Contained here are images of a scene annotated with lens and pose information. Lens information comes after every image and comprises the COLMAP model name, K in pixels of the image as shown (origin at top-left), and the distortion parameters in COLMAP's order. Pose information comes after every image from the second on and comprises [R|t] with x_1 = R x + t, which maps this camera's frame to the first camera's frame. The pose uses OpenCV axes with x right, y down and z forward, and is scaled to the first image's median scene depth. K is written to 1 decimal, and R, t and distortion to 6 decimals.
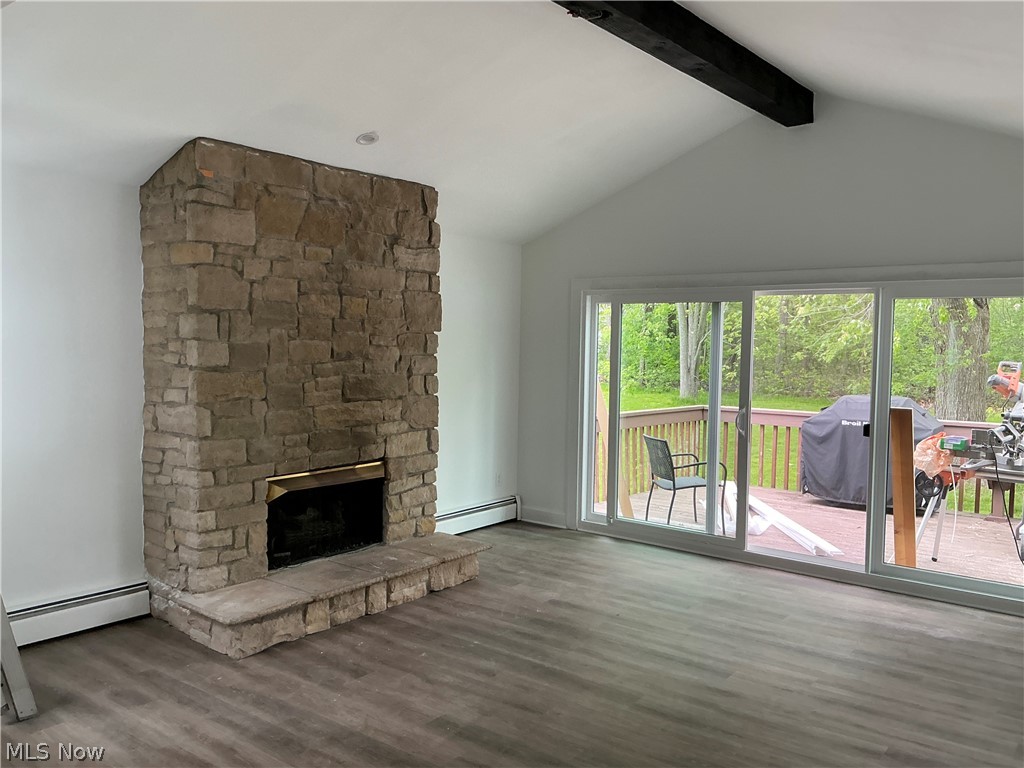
lens RADIAL K [[852.1, 0, 515.1], [0, 852.1, 388.7], [0, 0, 1]] dist [0.083688, -0.162445]
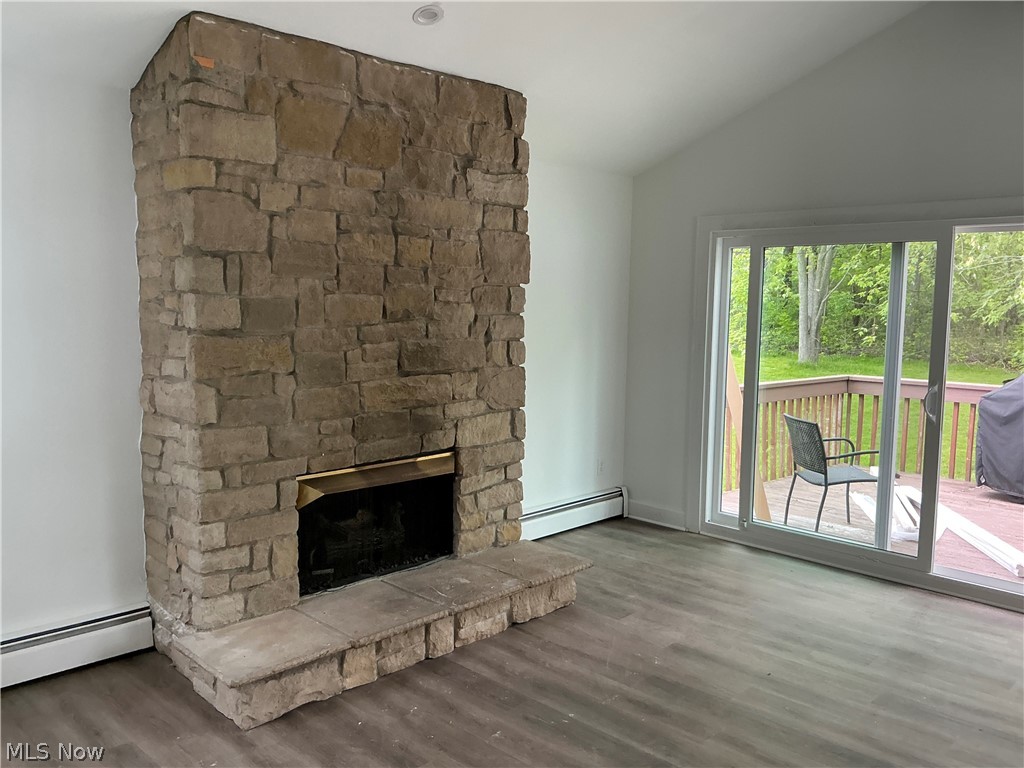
lens RADIAL K [[852.1, 0, 504.5], [0, 852.1, 388.2], [0, 0, 1]] dist [0.083688, -0.162445]
pose [[0.991882, 0.009971, -0.126772, -0.011463], [-0.004311, 0.998985, 0.044842, -0.008114], [0.127091, -0.043931, 0.990918, 0.256747]]
